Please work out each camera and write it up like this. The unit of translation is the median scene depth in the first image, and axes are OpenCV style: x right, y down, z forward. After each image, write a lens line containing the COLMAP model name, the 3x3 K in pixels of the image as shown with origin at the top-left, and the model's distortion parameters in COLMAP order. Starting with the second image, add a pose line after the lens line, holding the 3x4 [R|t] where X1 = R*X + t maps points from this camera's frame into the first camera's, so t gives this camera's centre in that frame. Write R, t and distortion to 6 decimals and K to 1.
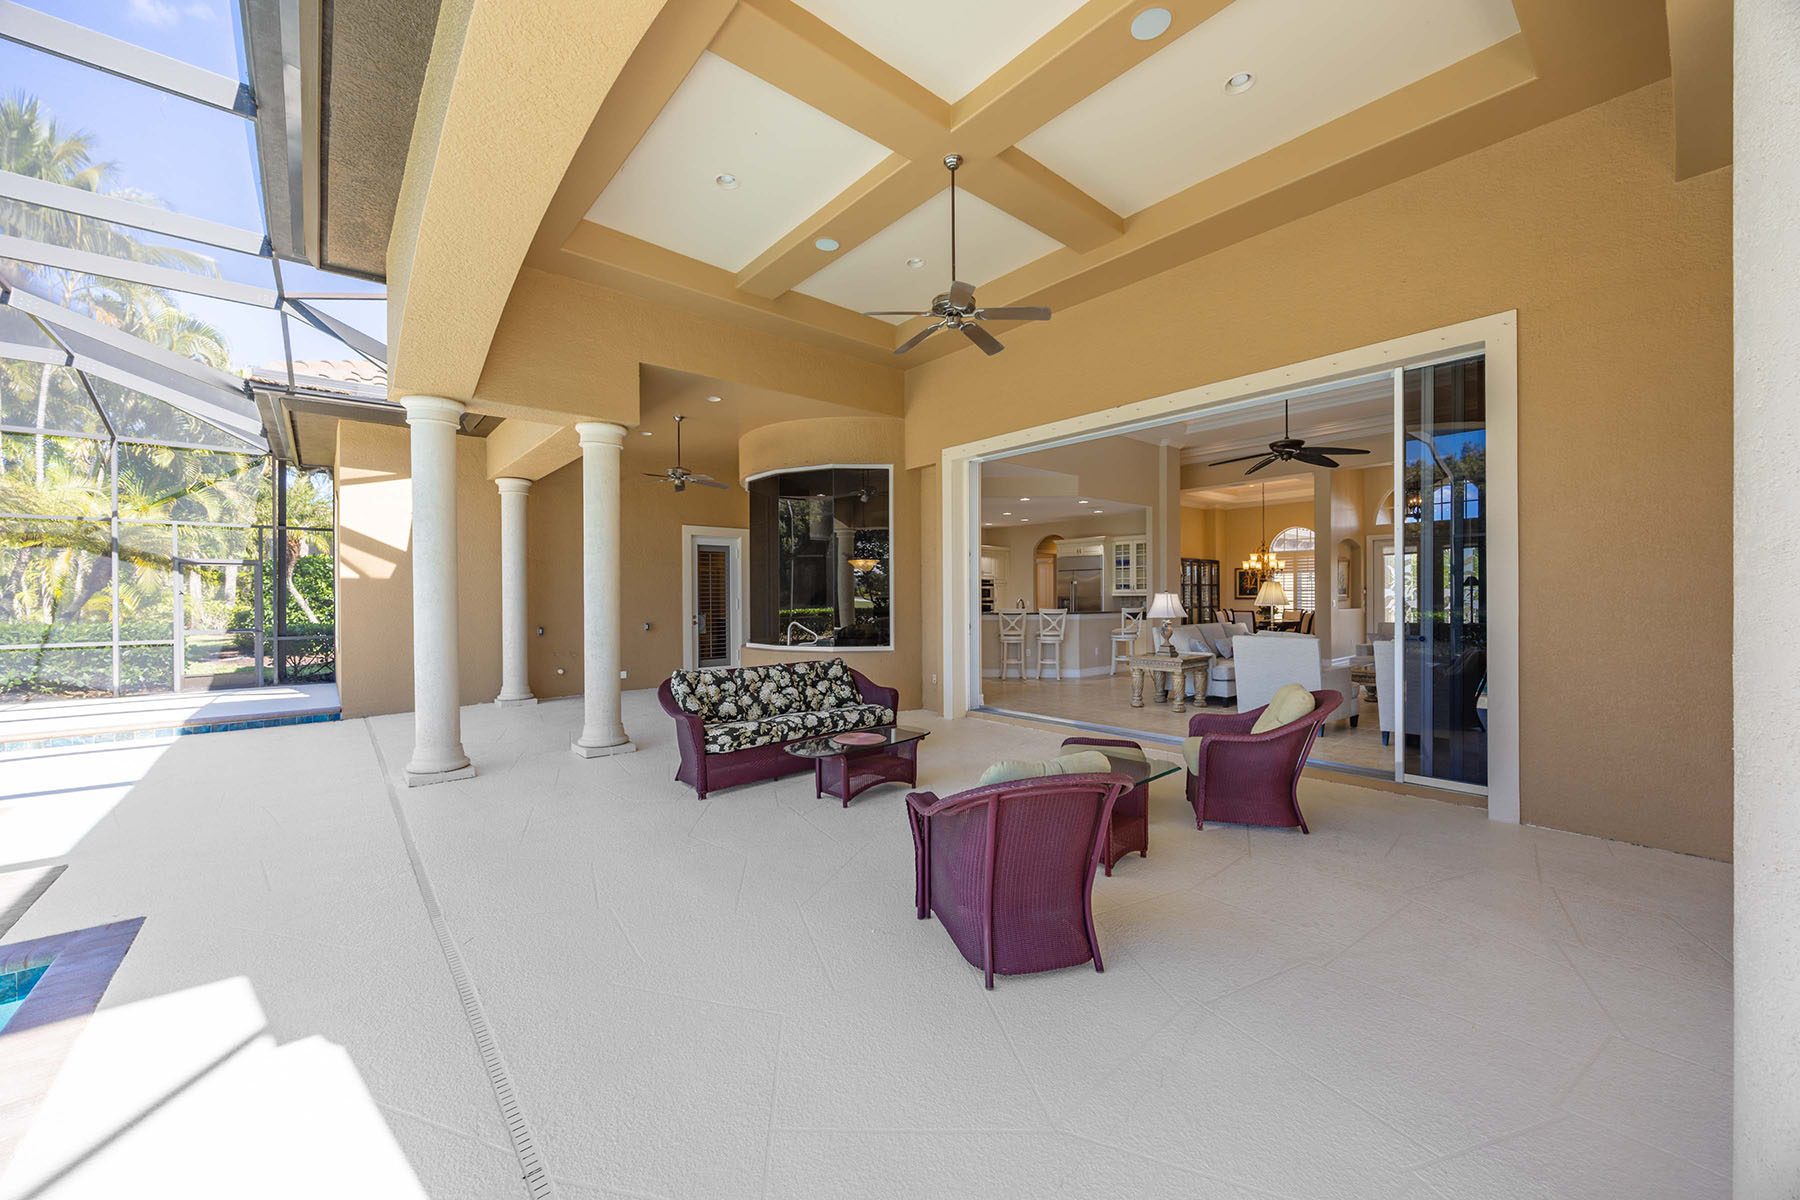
lens RADIAL K [[686.9, 0, 900.1], [0, 686.9, 597.7], [0, 0, 1]] dist [-0.003126, 0.000016]
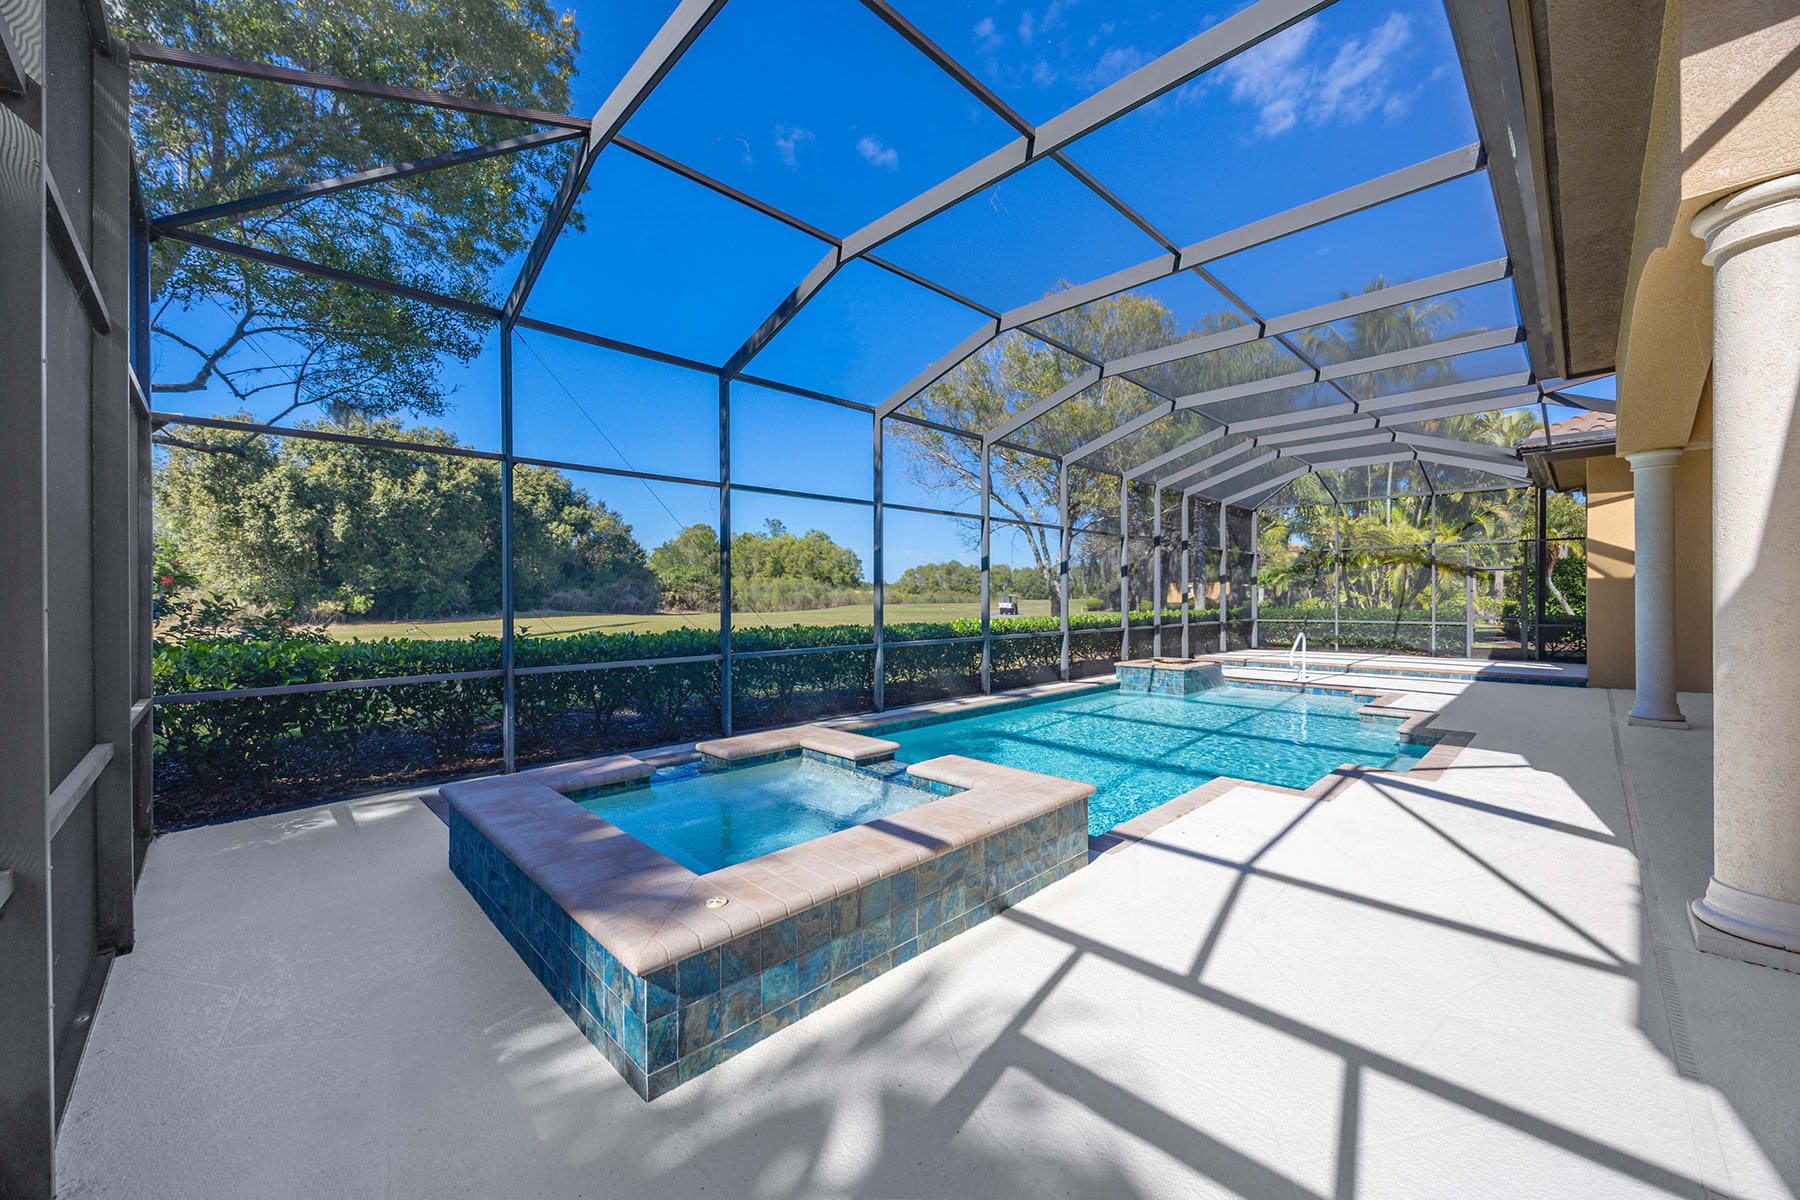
lens RADIAL K [[686.9, 0, 886.8], [0, 686.9, 599.1], [0, 0, 1]] dist [-0.003126, 0.000016]
pose [[0.071375, 0.006453, -0.997429, 0.285950], [0.000537, 0.999979, 0.006508, 0.000766], [0.997449, -0.001000, 0.071370, -0.311897]]
